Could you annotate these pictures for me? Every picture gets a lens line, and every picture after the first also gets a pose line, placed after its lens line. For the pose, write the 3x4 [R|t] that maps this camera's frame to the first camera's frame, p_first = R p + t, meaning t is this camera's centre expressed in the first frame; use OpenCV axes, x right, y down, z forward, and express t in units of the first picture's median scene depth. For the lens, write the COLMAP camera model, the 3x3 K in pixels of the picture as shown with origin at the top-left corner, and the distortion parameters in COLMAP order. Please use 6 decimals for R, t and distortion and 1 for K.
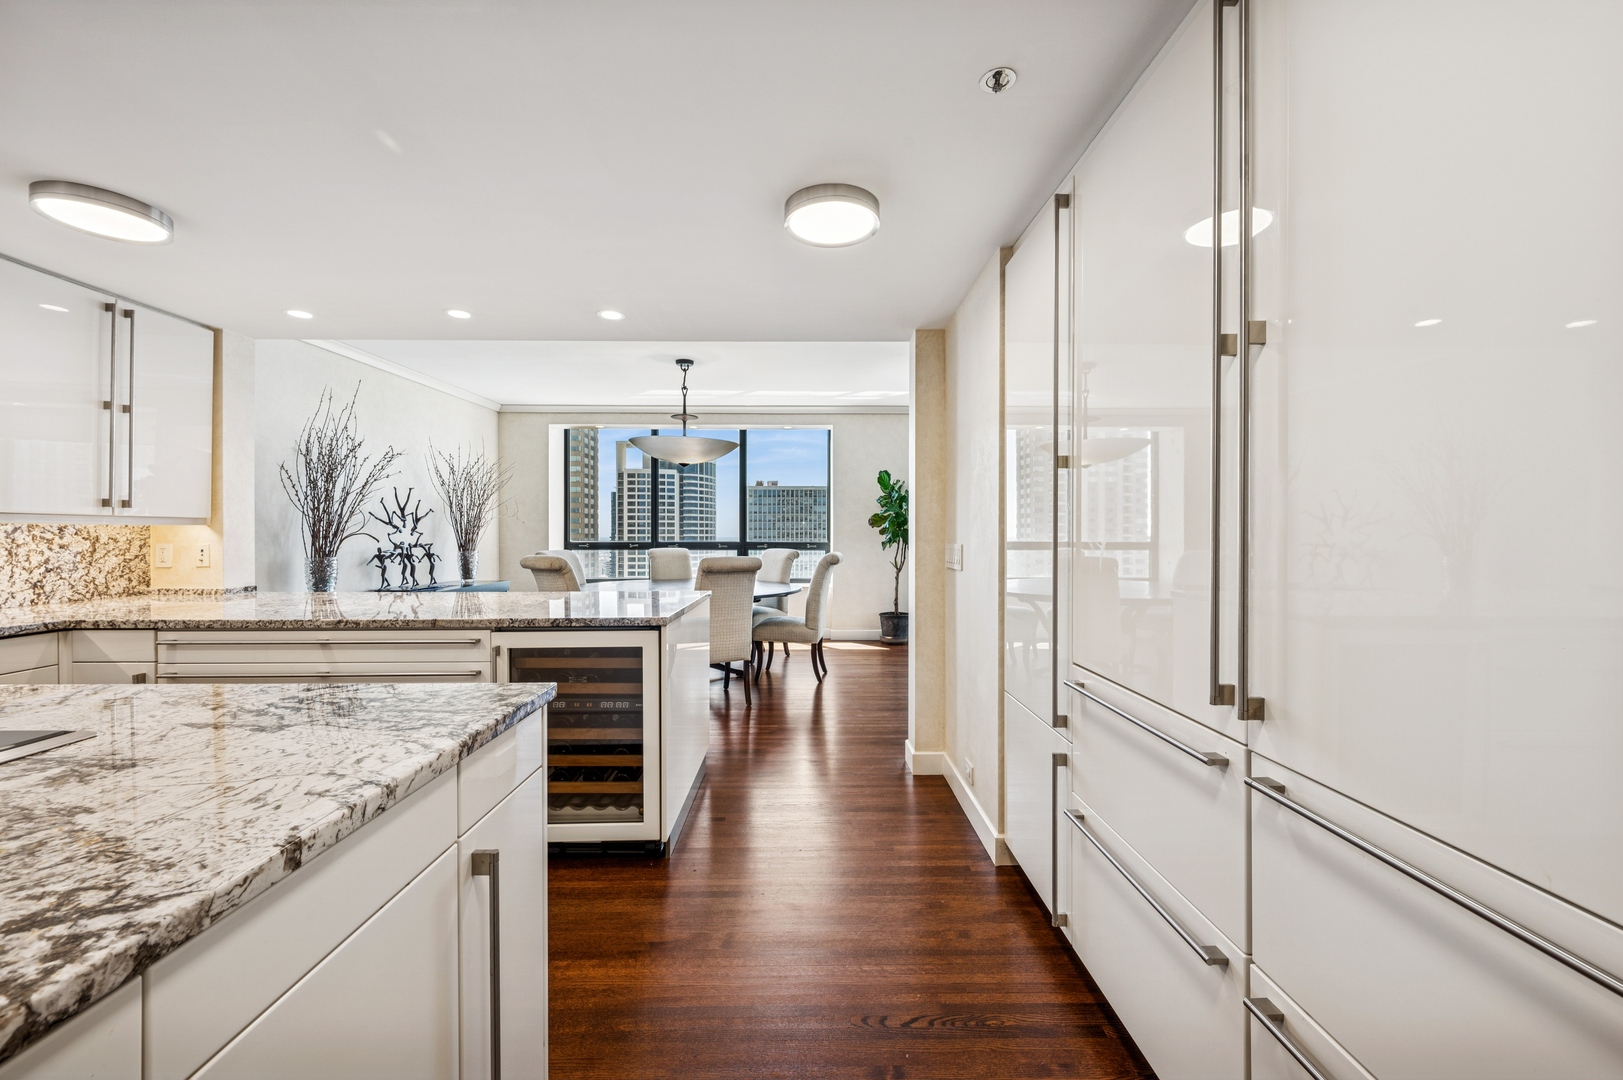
lens RADIAL K [[643.6, 0, 812.0], [0, 643.6, 536.0], [0, 0, 1]] dist [0.000274, -0.000184]
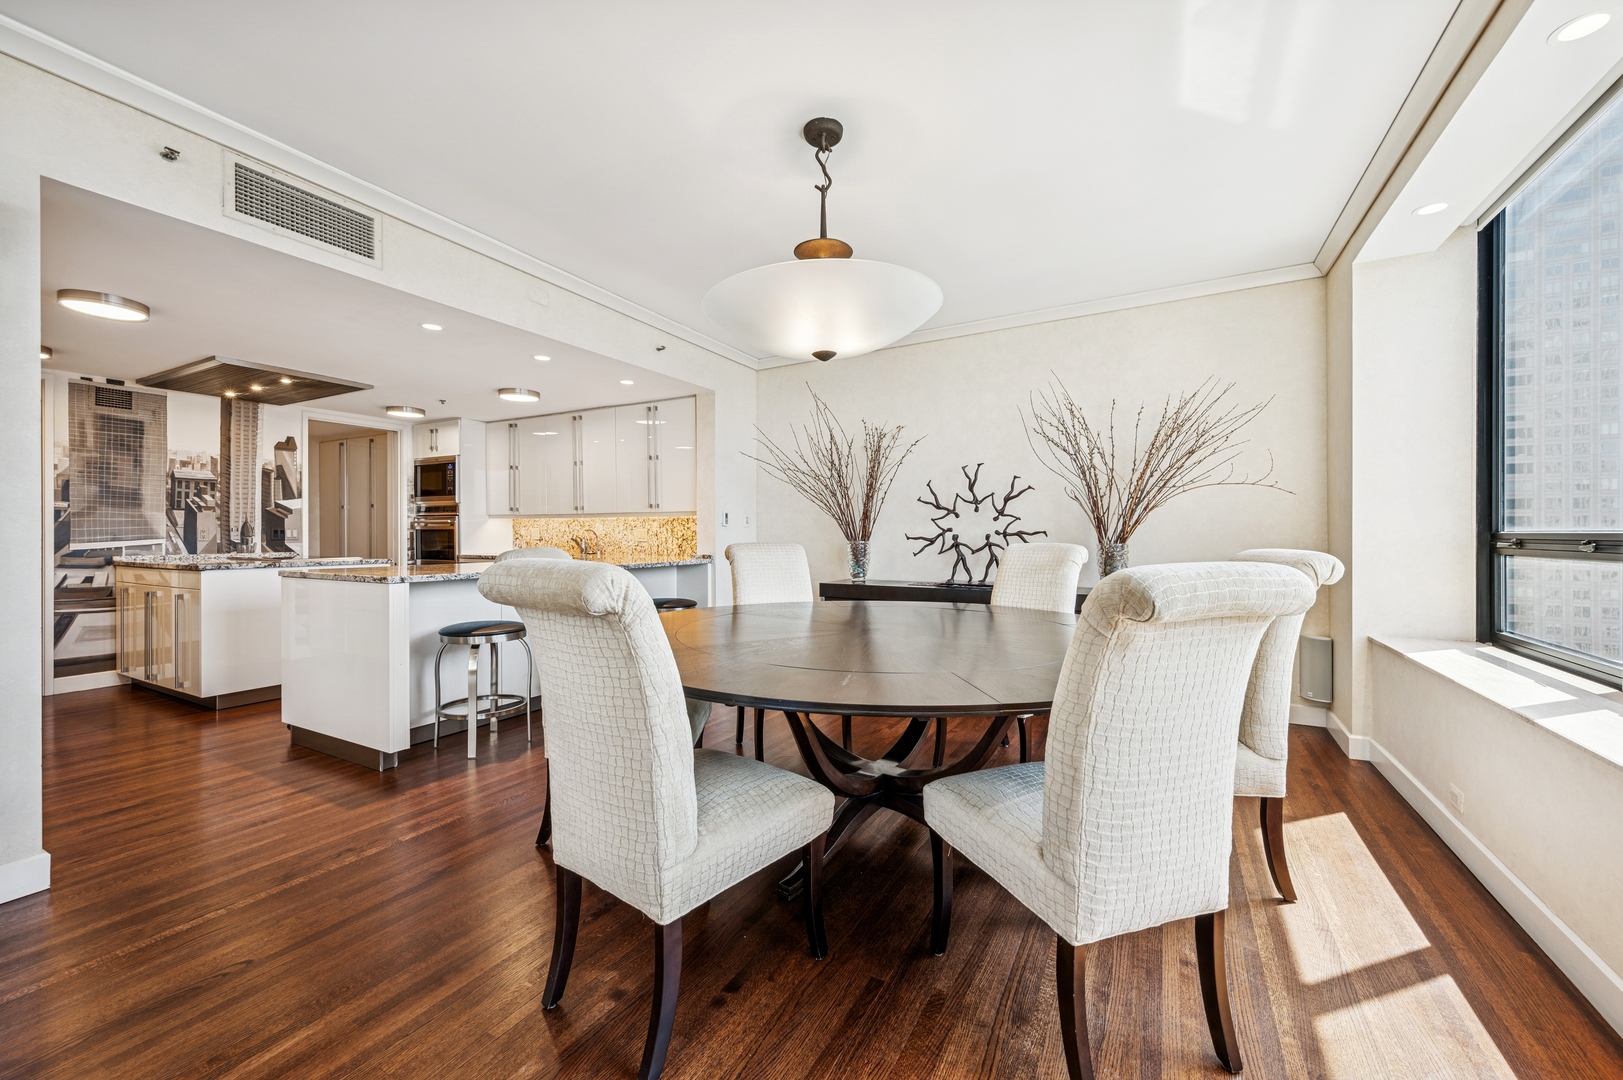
lens RADIAL K [[643.6, 0, 812.6], [0, 643.6, 535.0], [0, 0, 1]] dist [0.000274, -0.000184]
pose [[-0.489565, 0.004871, -0.871953, 0.361378], [-0.002123, 0.999975, 0.006778, 0.021213], [0.871964, 0.005170, -0.489542, 2.110072]]
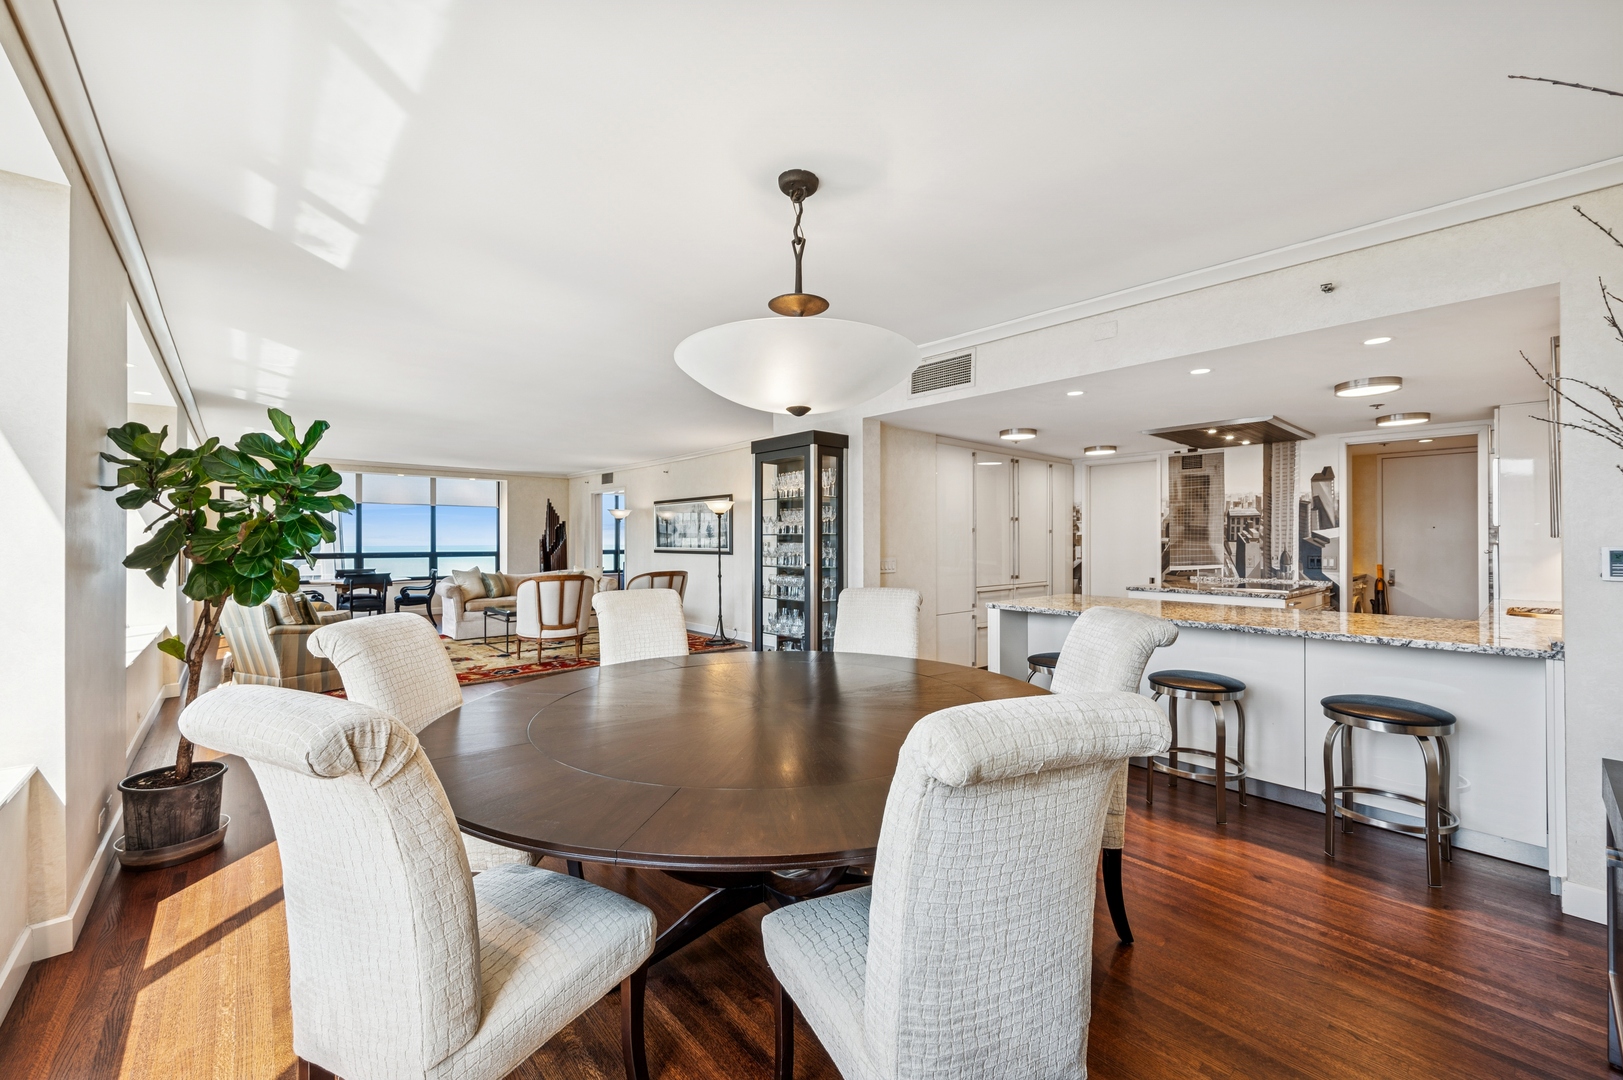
lens RADIAL K [[643.6, 0, 820.2], [0, 643.6, 531.2], [0, 0, 1]] dist [0.000274, -0.000184]
pose [[-0.653860, 0.011781, 0.756523, -0.954674], [0.004761, 0.999923, -0.011456, -0.043449], [-0.756600, -0.003889, -0.653866, 2.223097]]
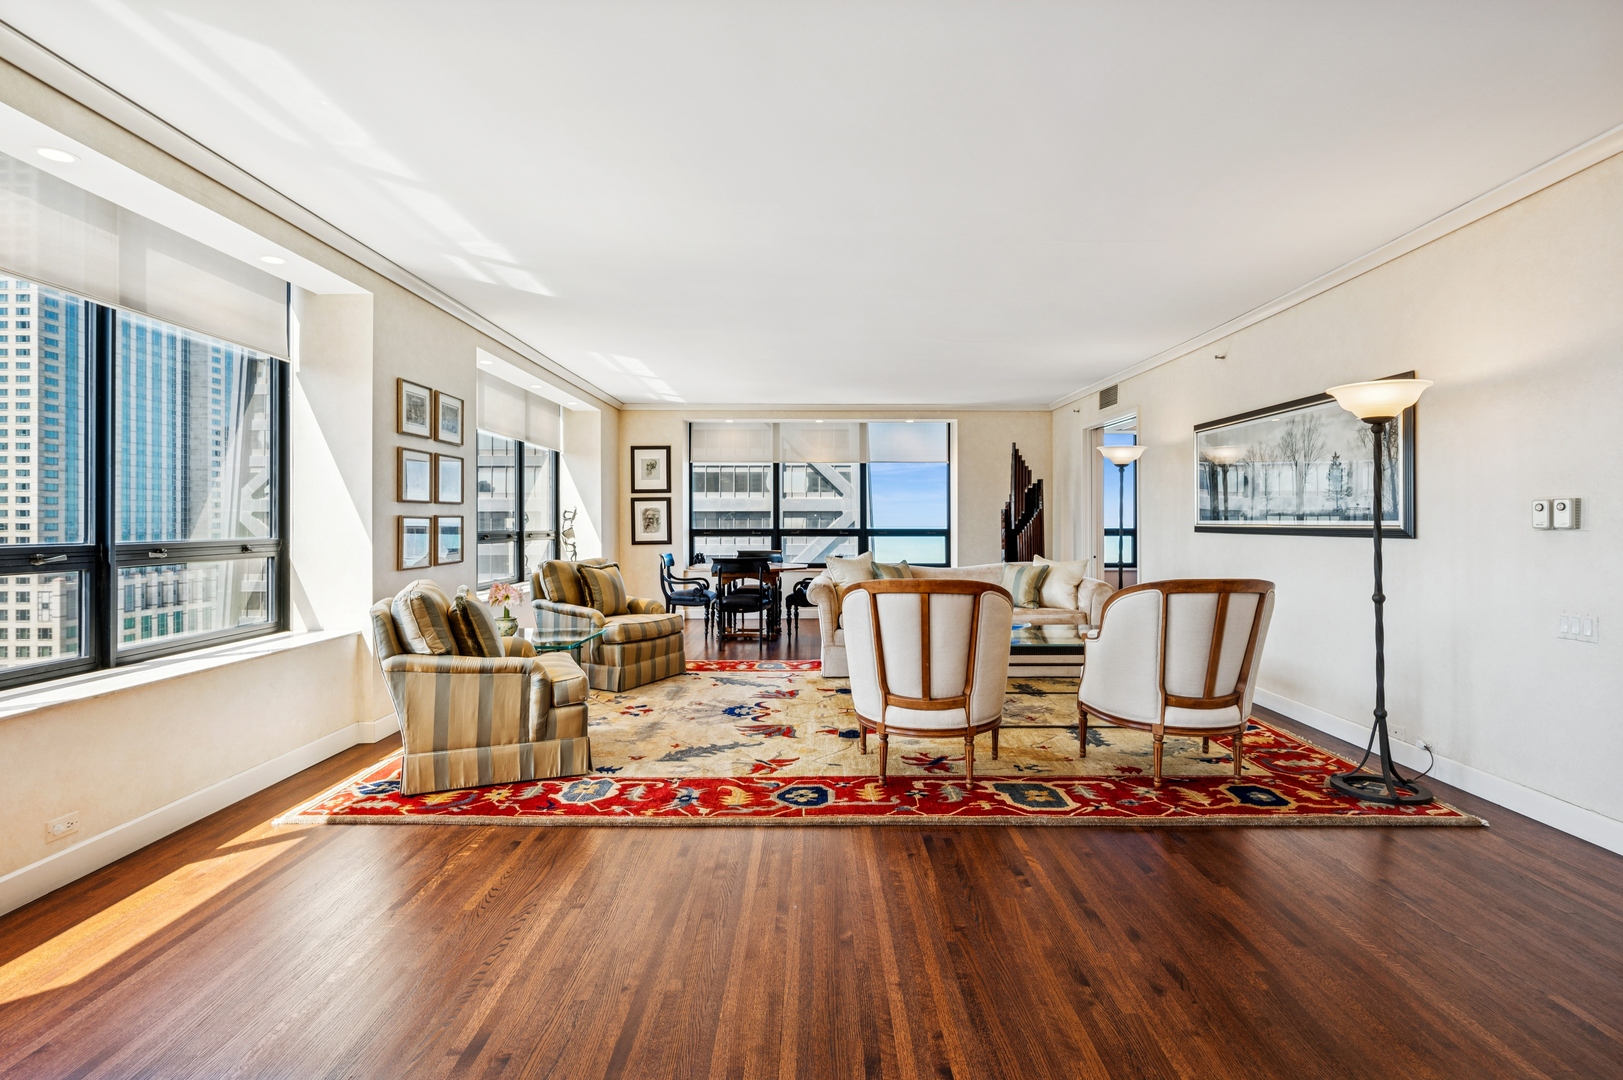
lens RADIAL K [[787.4, 0, 815.4], [0, 787.4, 521.6], [0, 0, 1]] dist [0.004190, 0.000430]
pose [[0.018153, -0.000007, 0.999835, 0.168844], [0.003720, 0.999993, -0.000060, -0.004906], [-0.999828, 0.003720, 0.018153, 1.594126]]
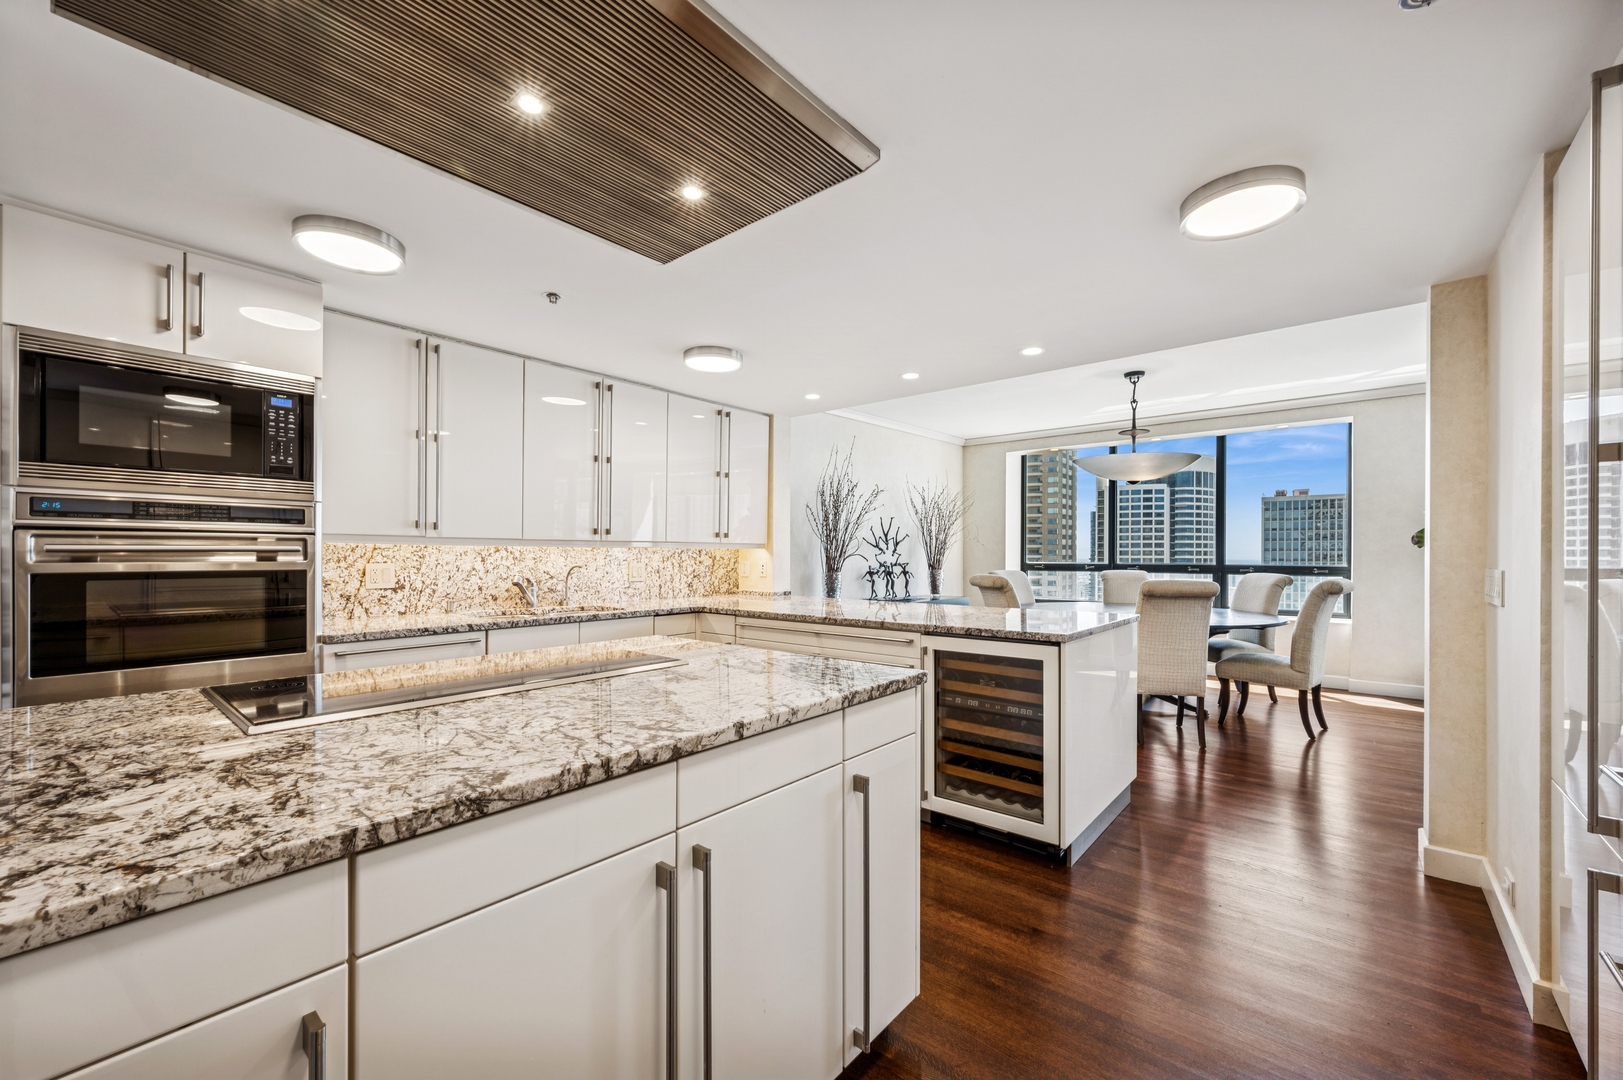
lens RADIAL K [[643.6, 0, 806.7], [0, 643.6, 556.1], [0, 0, 1]] dist [0.000274, -0.000184]
pose [[0.752451, 0.003084, -0.658641, 0.108160], [-0.004312, 0.999991, -0.000243, 0.000034], [0.658634, 0.003023, 0.752458, -0.050741]]
